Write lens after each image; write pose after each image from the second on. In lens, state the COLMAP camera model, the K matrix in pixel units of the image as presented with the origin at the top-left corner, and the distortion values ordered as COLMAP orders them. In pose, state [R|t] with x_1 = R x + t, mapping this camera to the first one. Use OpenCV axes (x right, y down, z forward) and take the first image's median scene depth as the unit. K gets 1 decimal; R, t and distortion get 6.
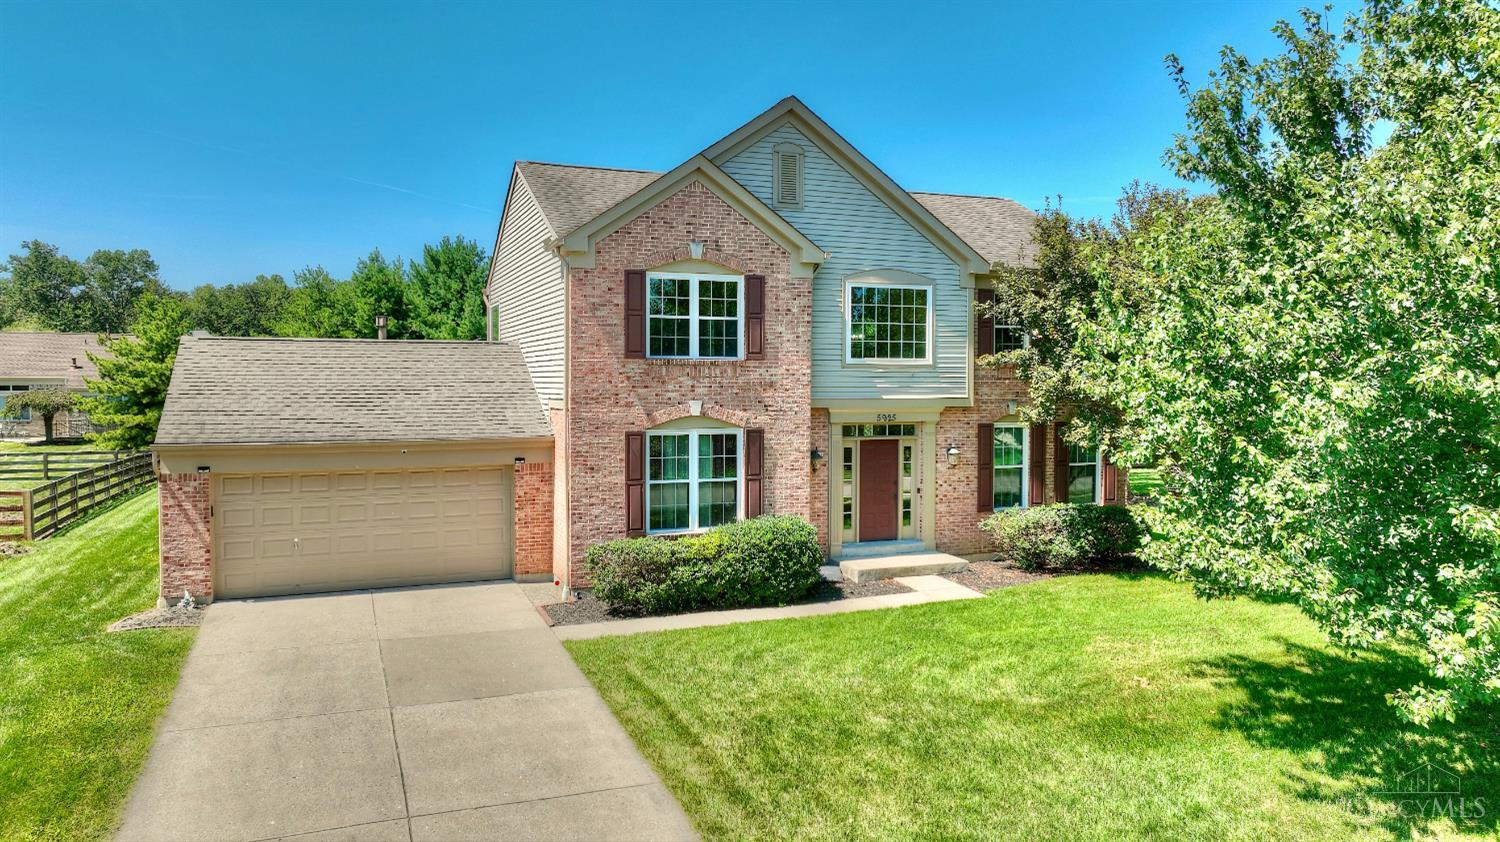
lens RADIAL K [[1054.9, 0, 752.5], [0, 1054.9, 417.4], [0, 0, 1]] dist [0.001546, 0.011554]
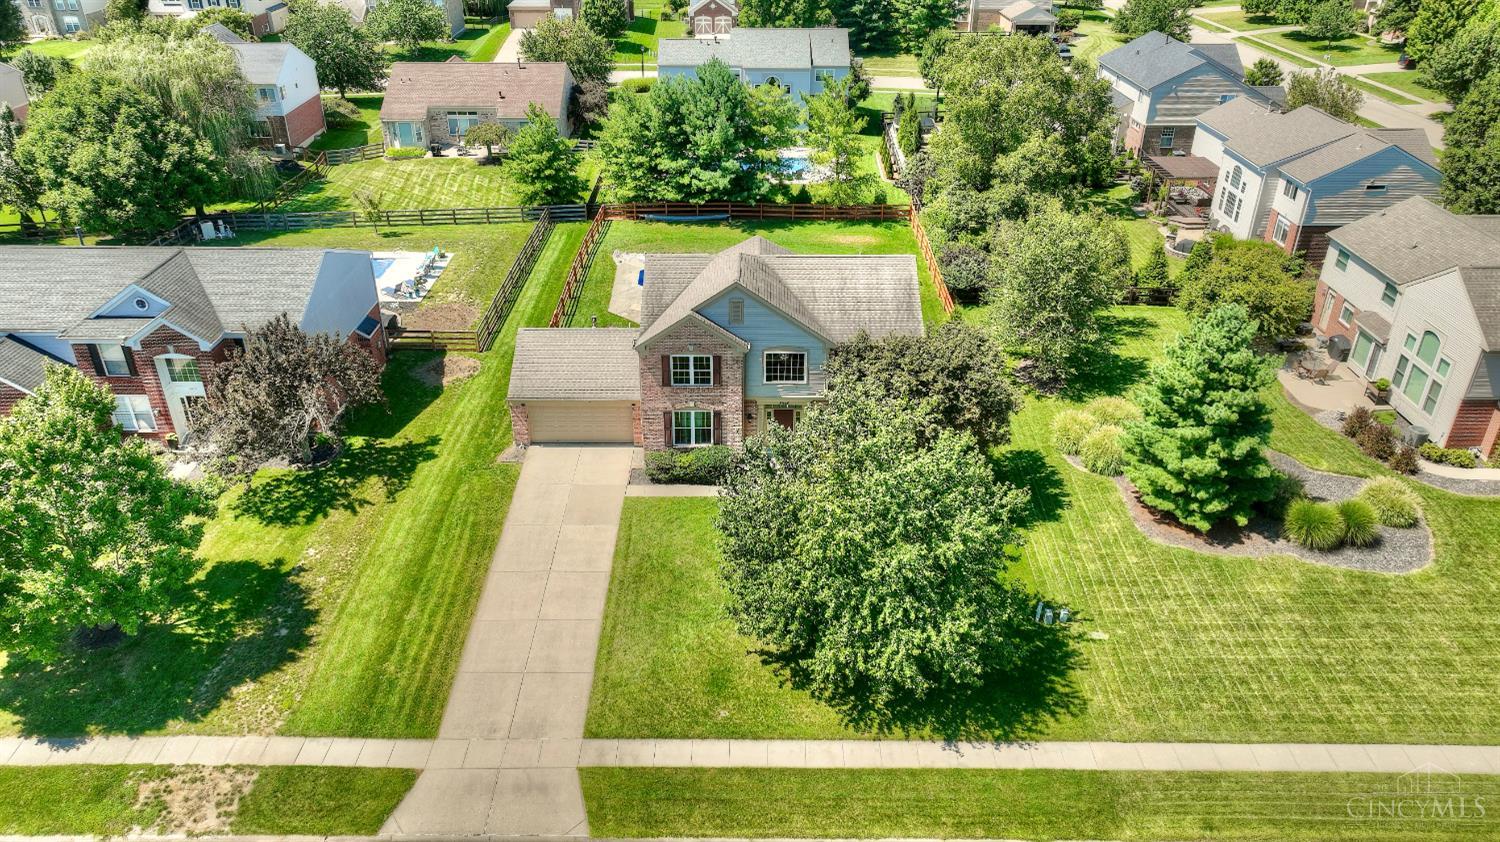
lens RADIAL K [[1054.9, 0, 752.5], [0, 1054.9, 417.4], [0, 0, 1]] dist [0.001546, 0.011554]
pose [[0.928050, 0.184411, -0.323599, 0.897742], [-0.017748, 0.889733, 0.456136, -1.126827], [0.372034, -0.417573, 0.828990, -1.045980]]
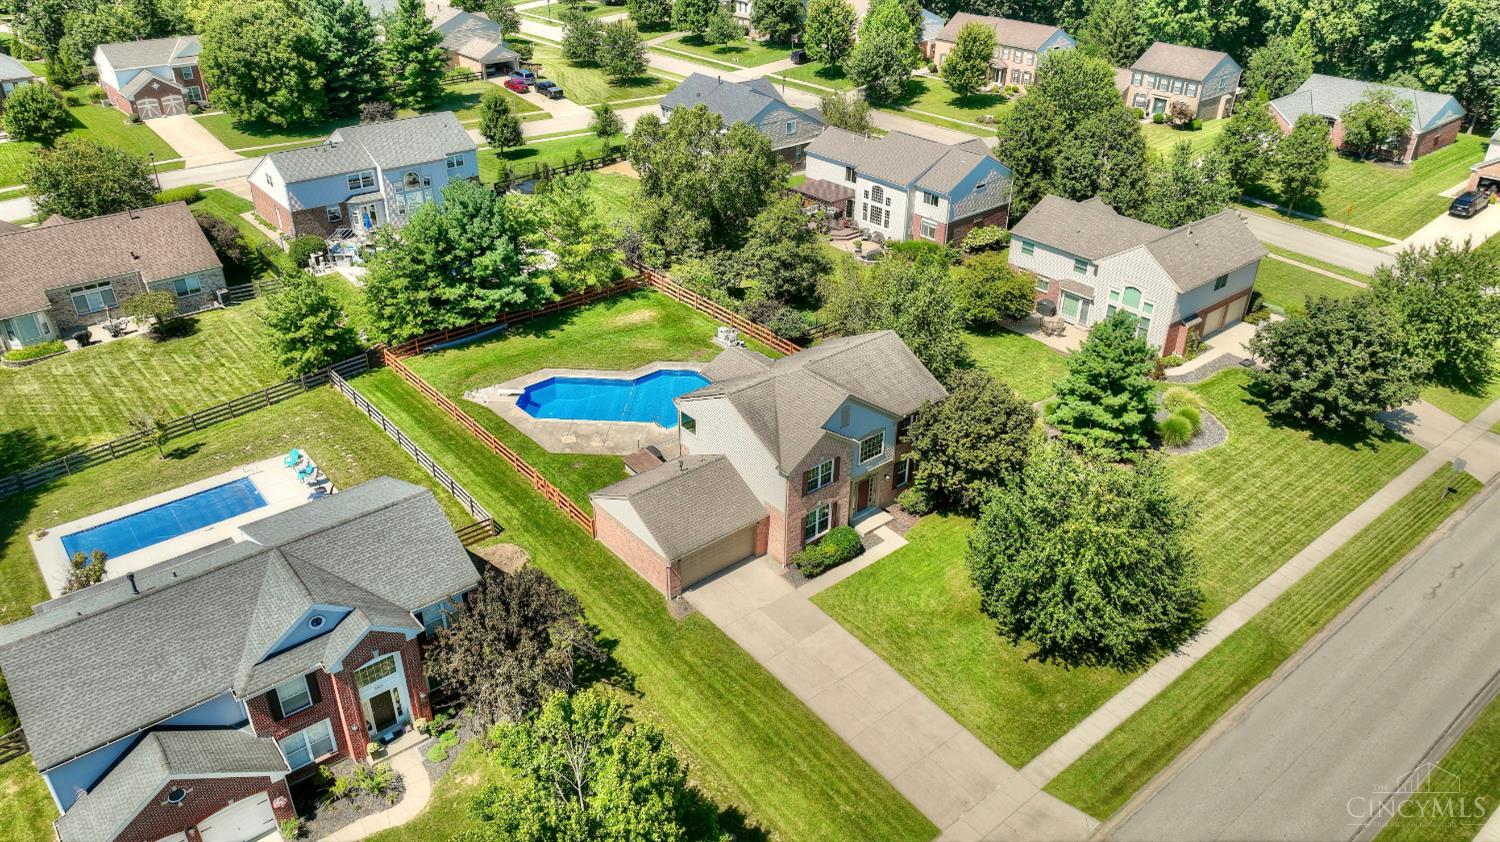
lens RADIAL K [[1054.9, 0, 752.5], [0, 1054.9, 417.4], [0, 0, 1]] dist [0.001546, 0.011554]
pose [[0.953210, -0.141953, 0.266909, -0.986860], [0.000227, 0.883235, 0.468931, -1.604608], [-0.302309, -0.446929, 0.841941, -1.328061]]
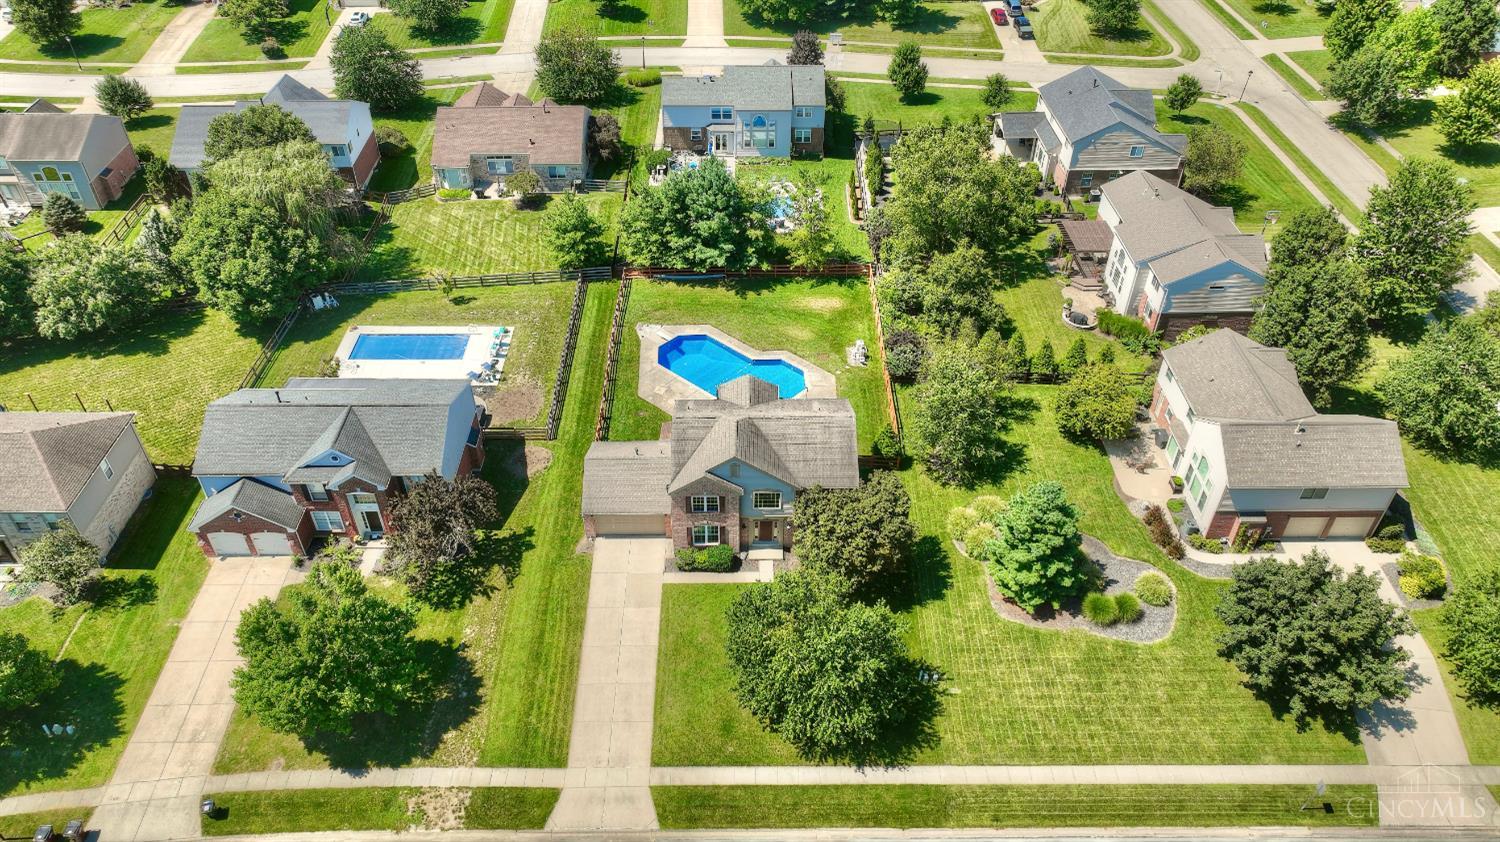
lens RADIAL K [[1054.9, 0, 752.5], [0, 1054.9, 417.4], [0, 0, 1]] dist [0.001546, 0.011554]
pose [[0.931862, 0.235135, -0.276306, 1.064885], [-0.018121, 0.790778, 0.611834, -2.635414], [0.362361, -0.565138, 0.741157, -1.548316]]
